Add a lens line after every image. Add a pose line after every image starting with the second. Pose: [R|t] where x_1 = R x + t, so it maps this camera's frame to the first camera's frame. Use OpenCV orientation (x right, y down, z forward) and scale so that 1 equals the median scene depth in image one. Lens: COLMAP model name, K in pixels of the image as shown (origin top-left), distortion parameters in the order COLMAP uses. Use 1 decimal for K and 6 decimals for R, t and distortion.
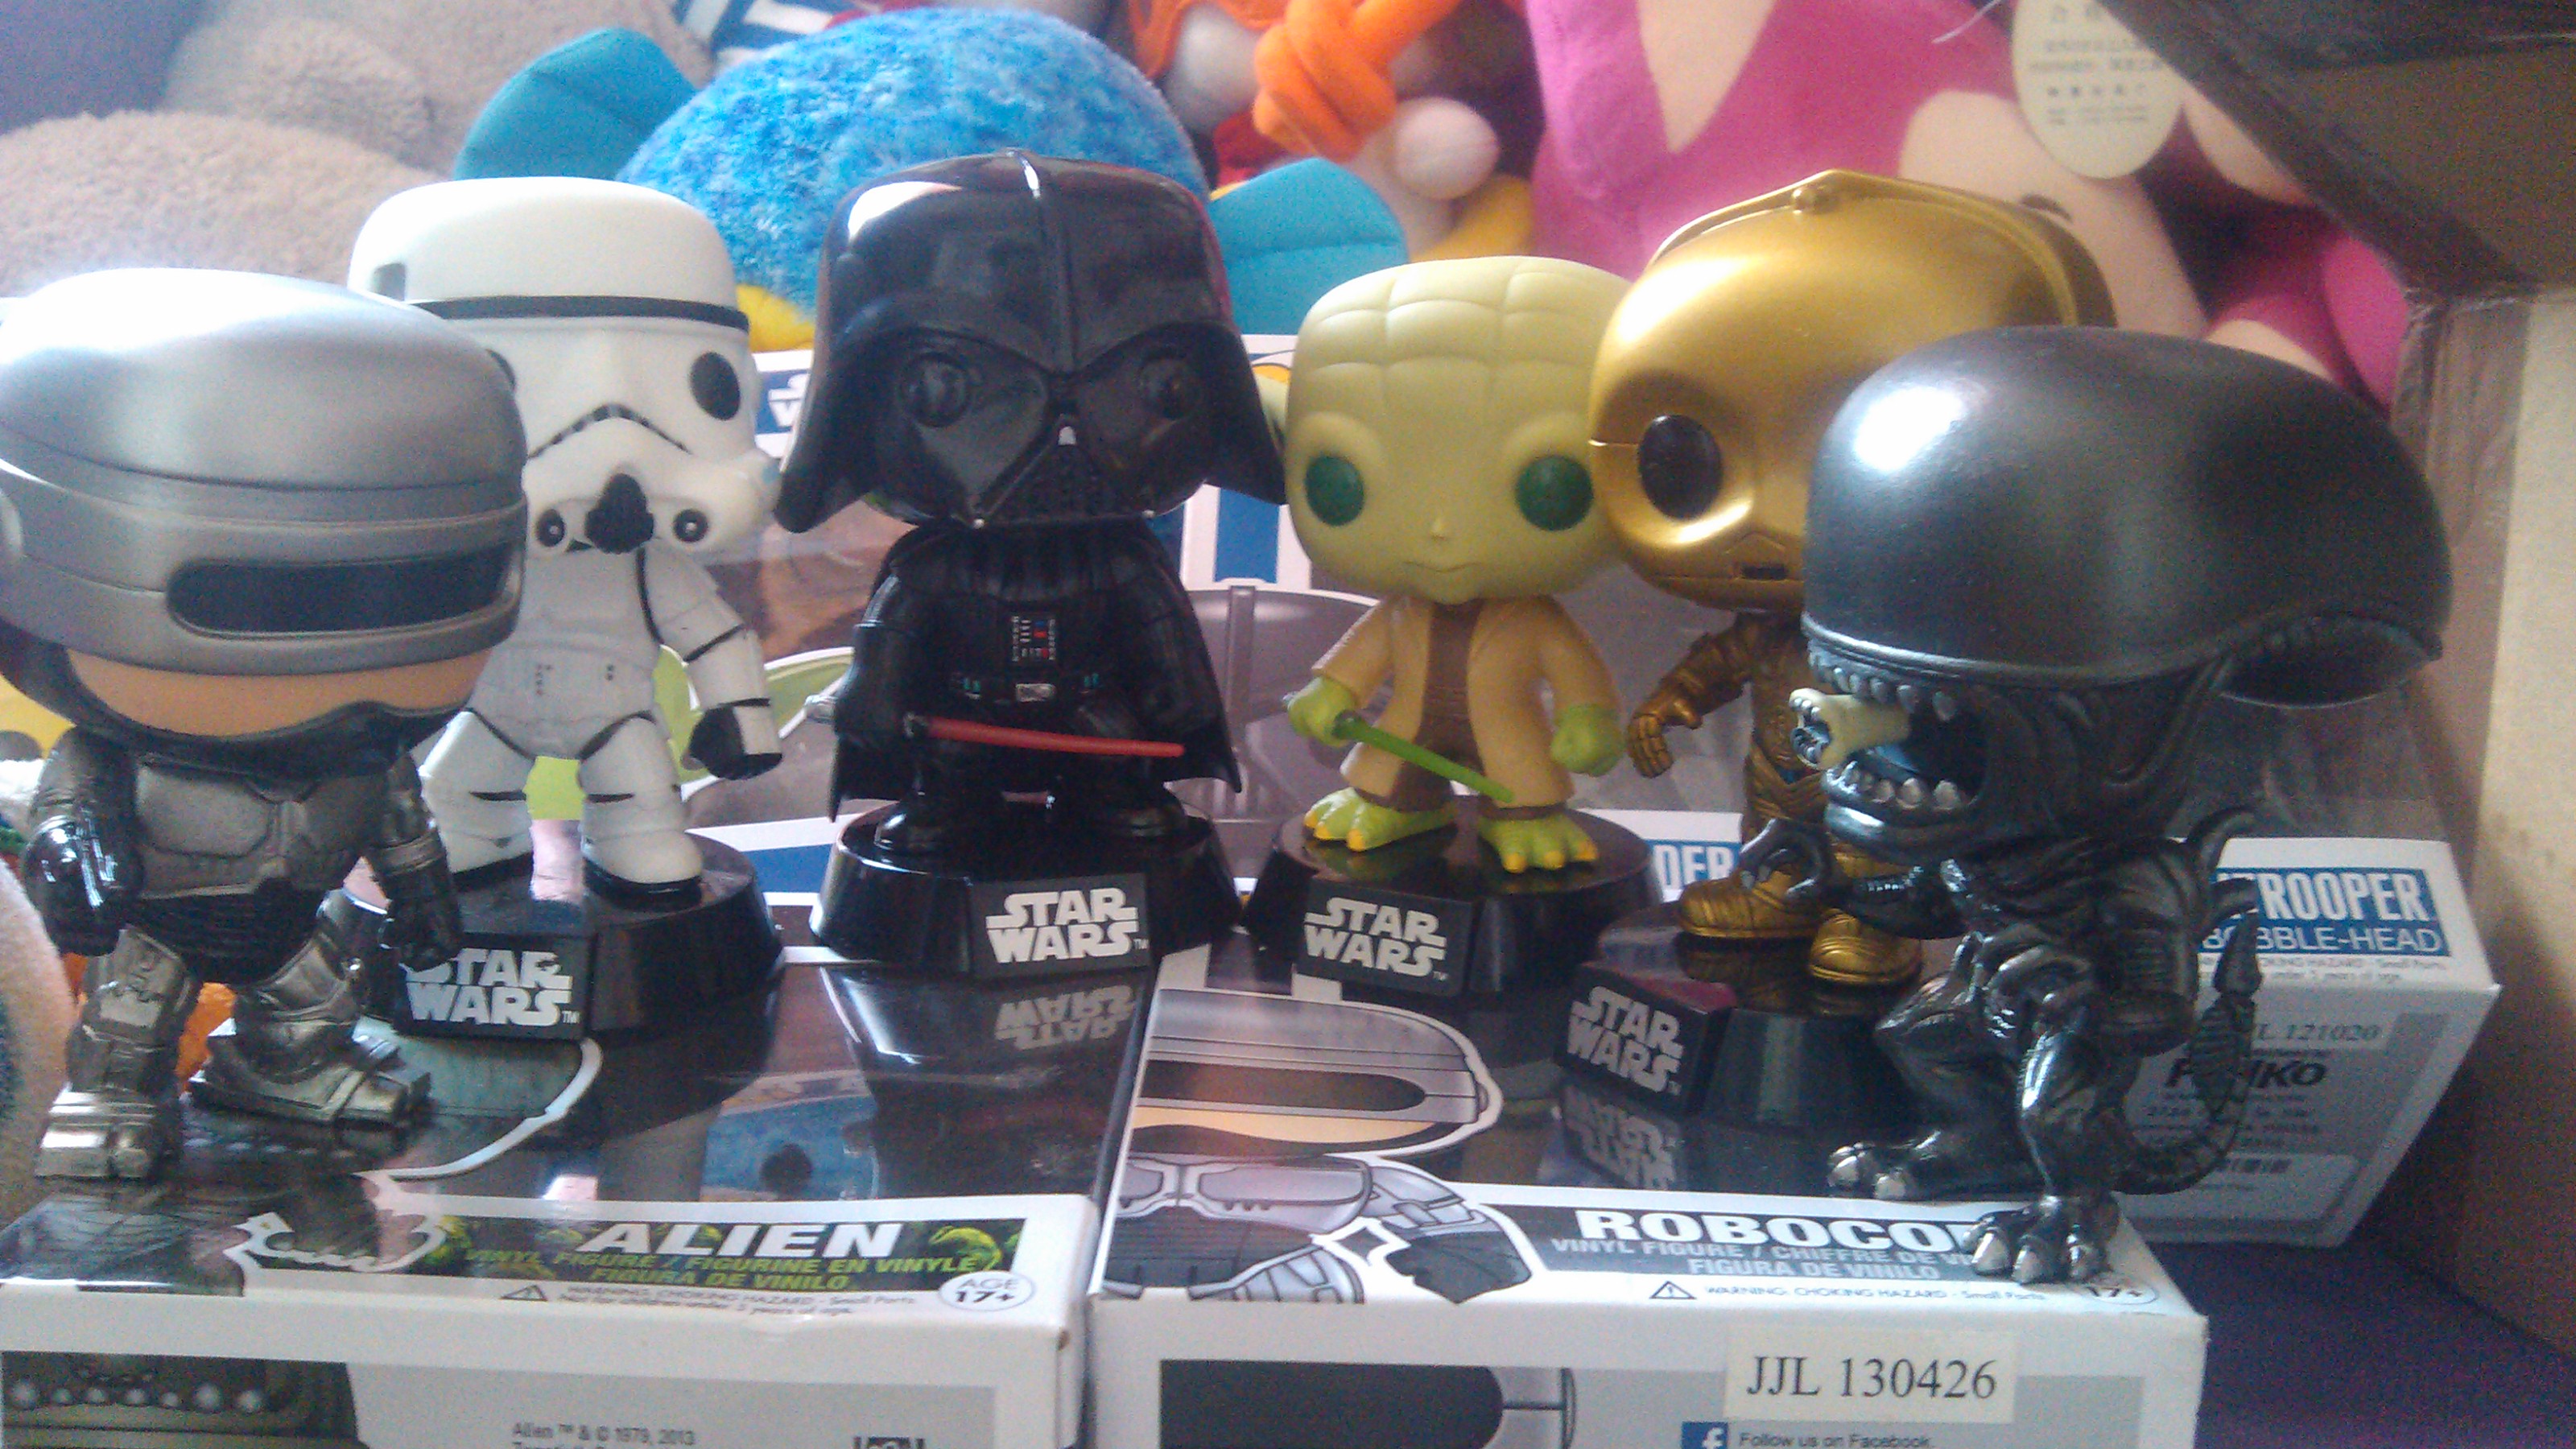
lens RADIAL K [[2517.3, 0, 1288.0], [0, 2517.3, 724.5], [0, 0, 1]] dist [-0.064330, -0.001276]
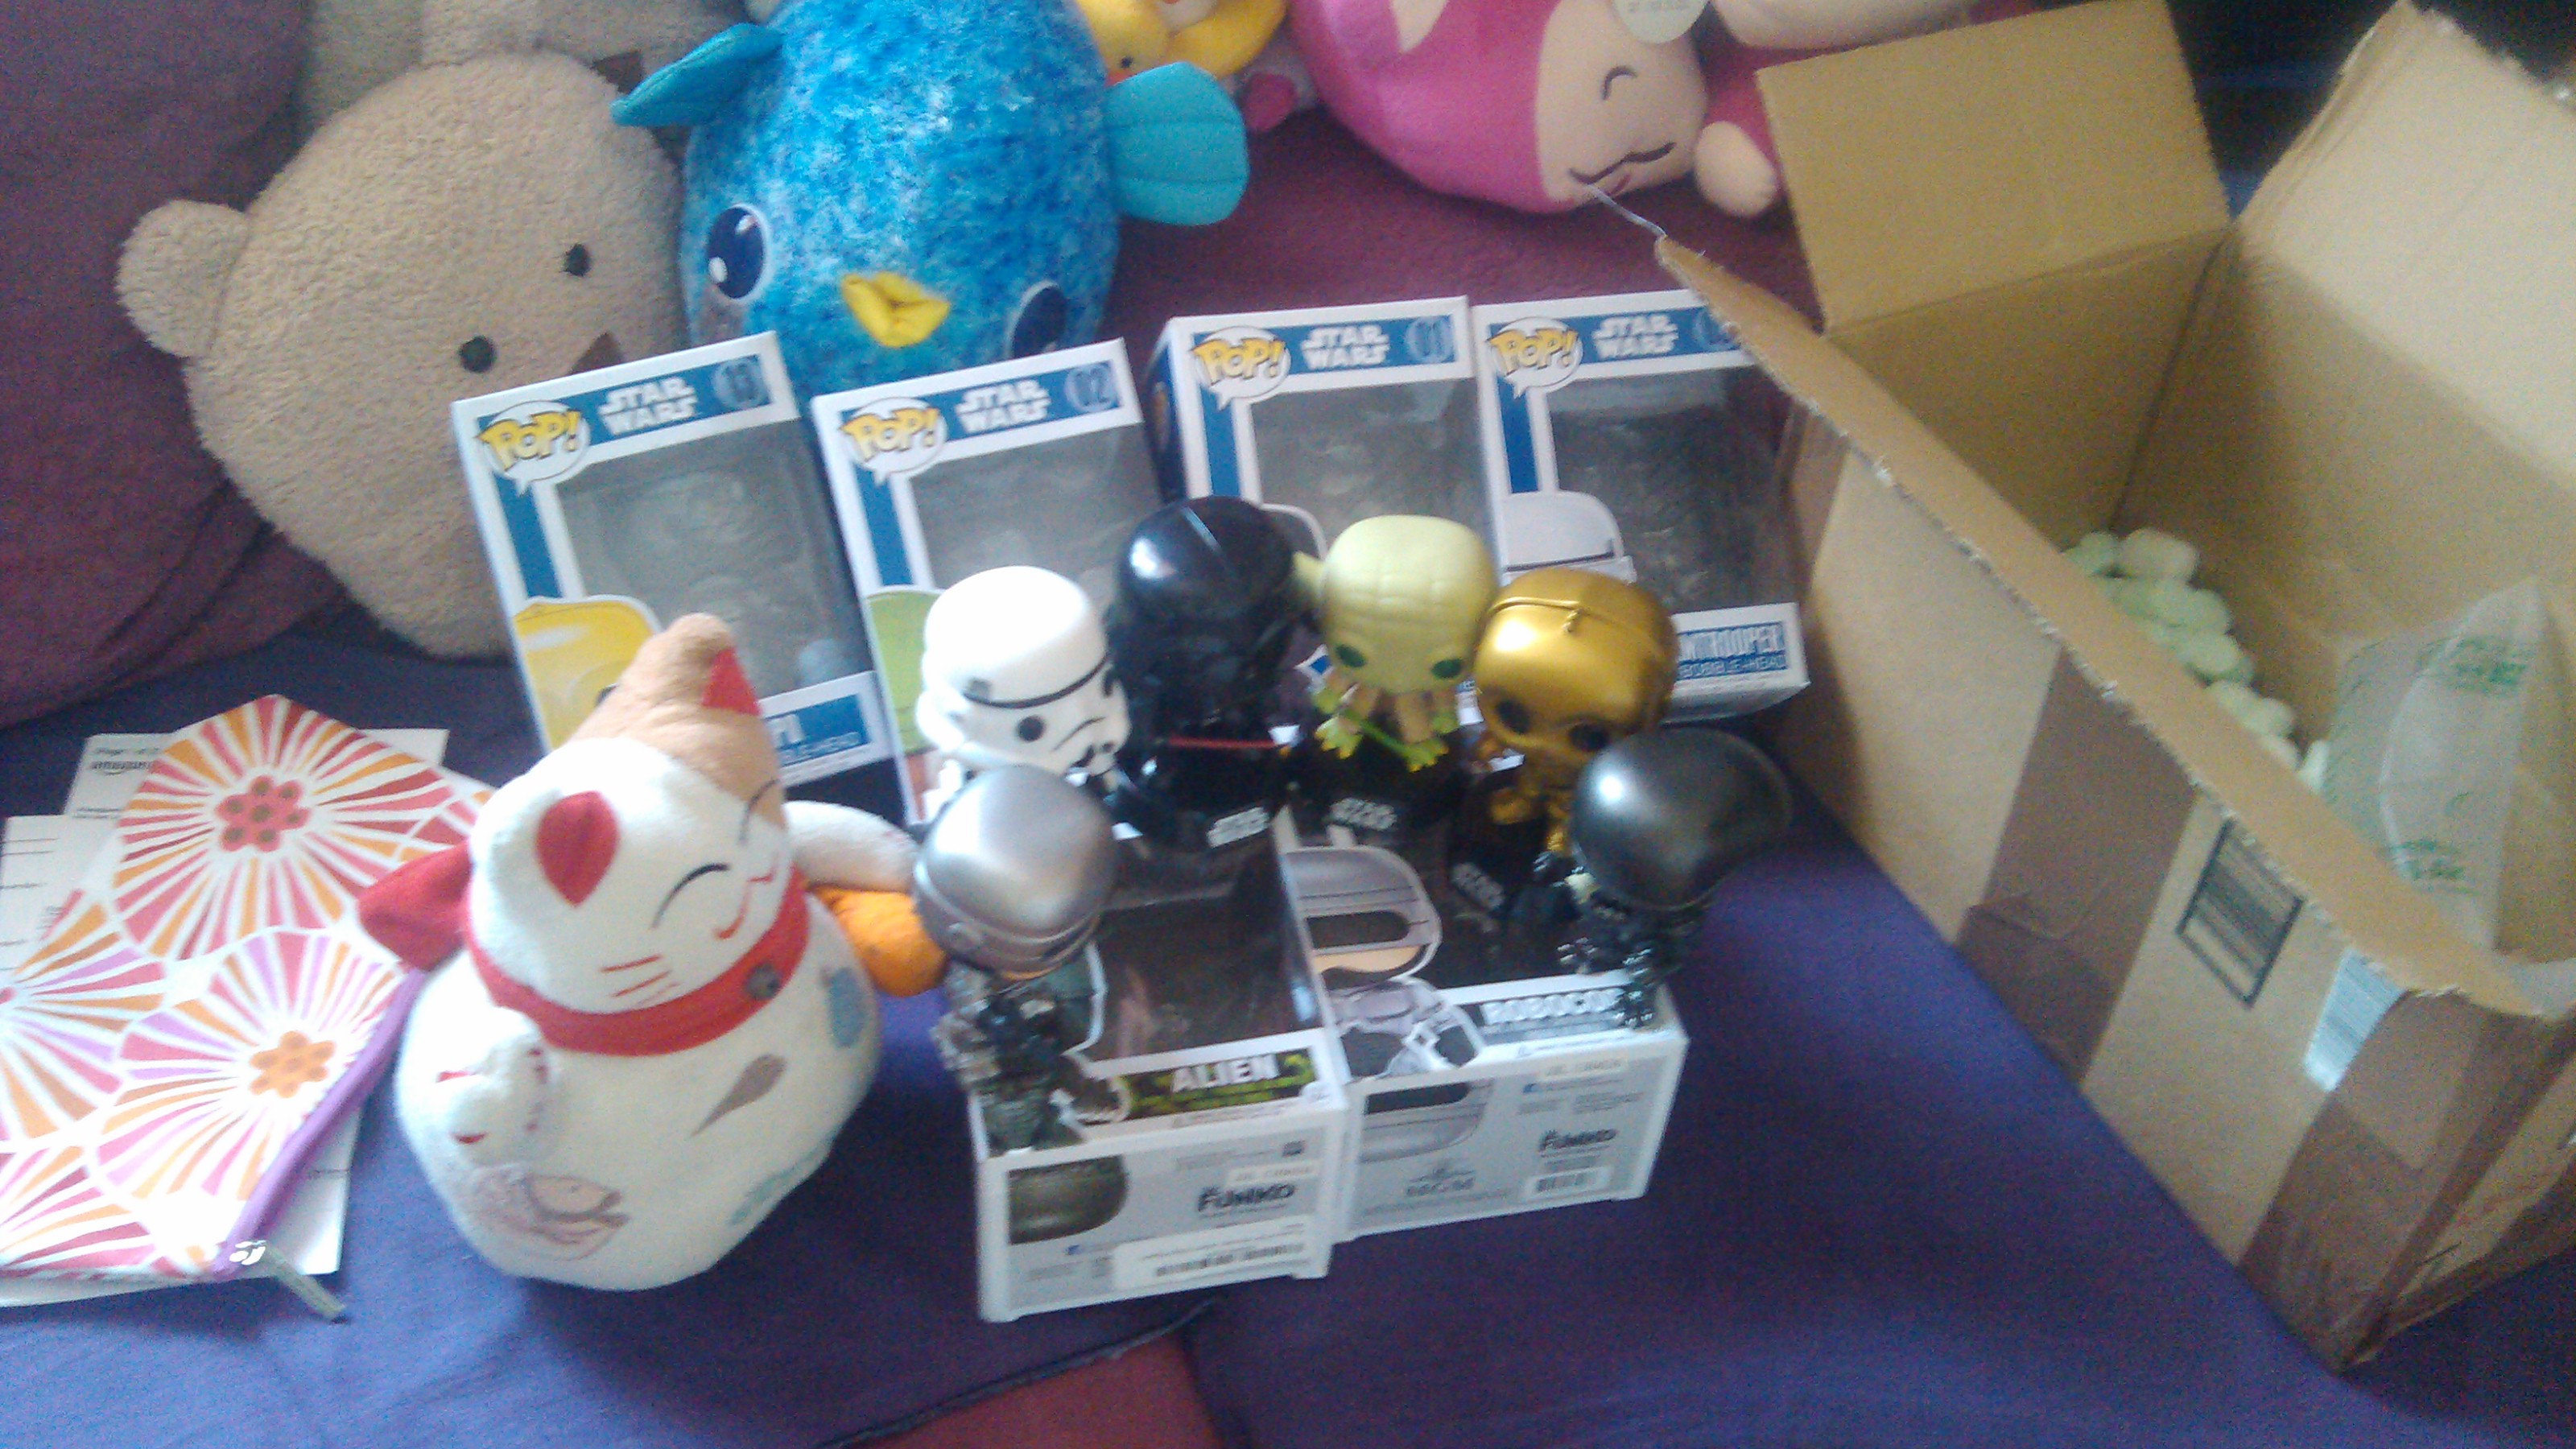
lens RADIAL K [[2517.3, 0, 1288.0], [0, 2517.3, 724.5], [0, 0, 1]] dist [-0.064330, -0.001276]
pose [[0.972148, -0.124713, 0.198432, -0.581749], [-0.008002, 0.828510, 0.559917, -1.542575], [-0.234232, -0.545910, 0.804436, -1.017154]]
